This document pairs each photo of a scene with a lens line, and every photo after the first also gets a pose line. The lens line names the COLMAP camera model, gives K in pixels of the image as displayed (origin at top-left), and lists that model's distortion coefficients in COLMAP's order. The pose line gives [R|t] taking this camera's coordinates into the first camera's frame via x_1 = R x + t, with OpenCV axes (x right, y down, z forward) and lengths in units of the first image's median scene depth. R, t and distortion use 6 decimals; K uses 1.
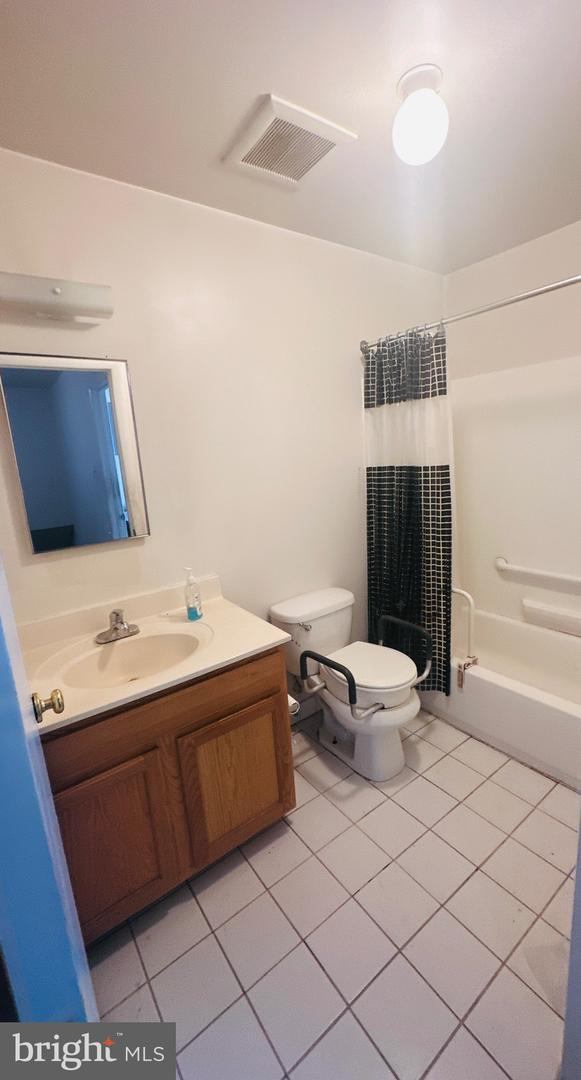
lens RADIAL K [[436.0, 0, 296.3], [0, 436.0, 537.9], [0, 0, 1]] dist [-0.003285, -0.000025]
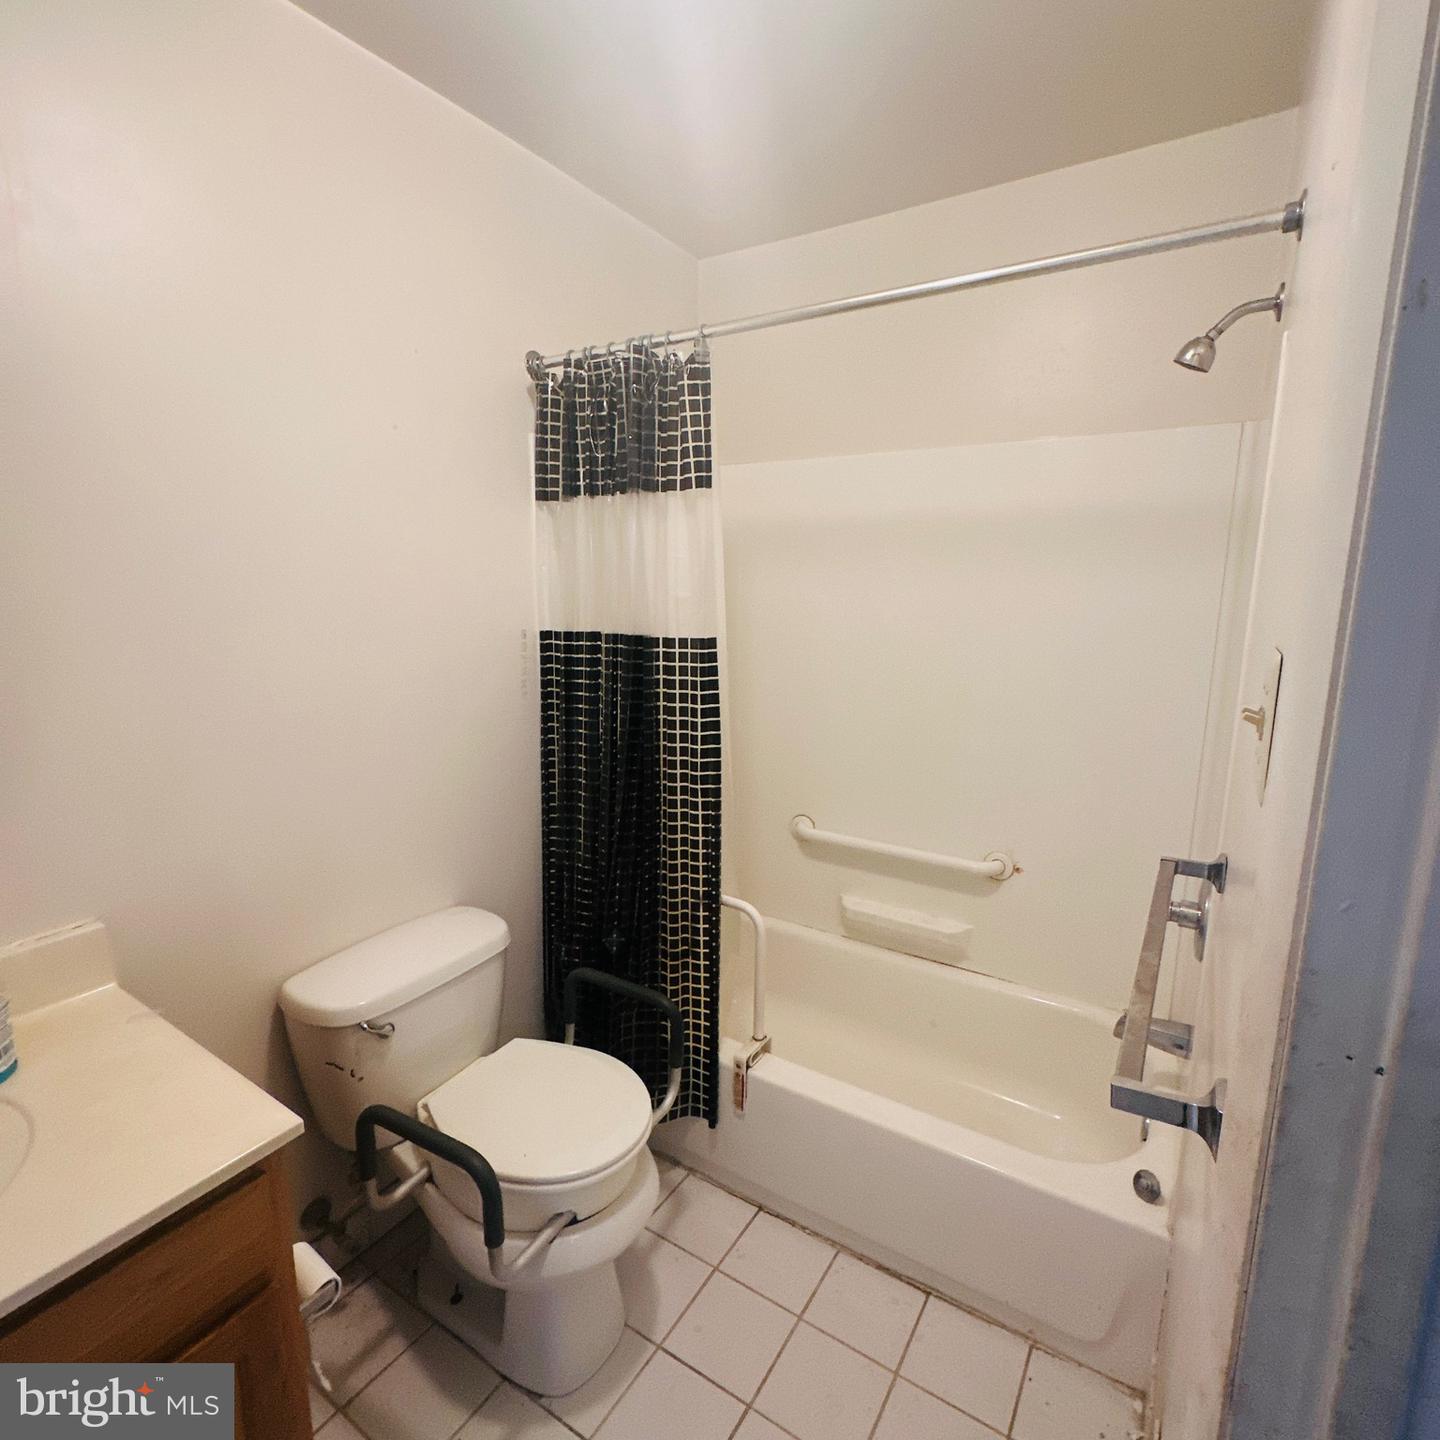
lens RADIAL K [[765.8, 0, 719.3], [0, 765.8, 715.8], [0, 0, 1]] dist [0.000365, 0.000210]
pose [[0.929649, 0.008964, 0.368338, 0.047889], [0.004211, 0.999380, -0.034948, -0.051618], [-0.368423, 0.034041, 0.929035, 0.223329]]
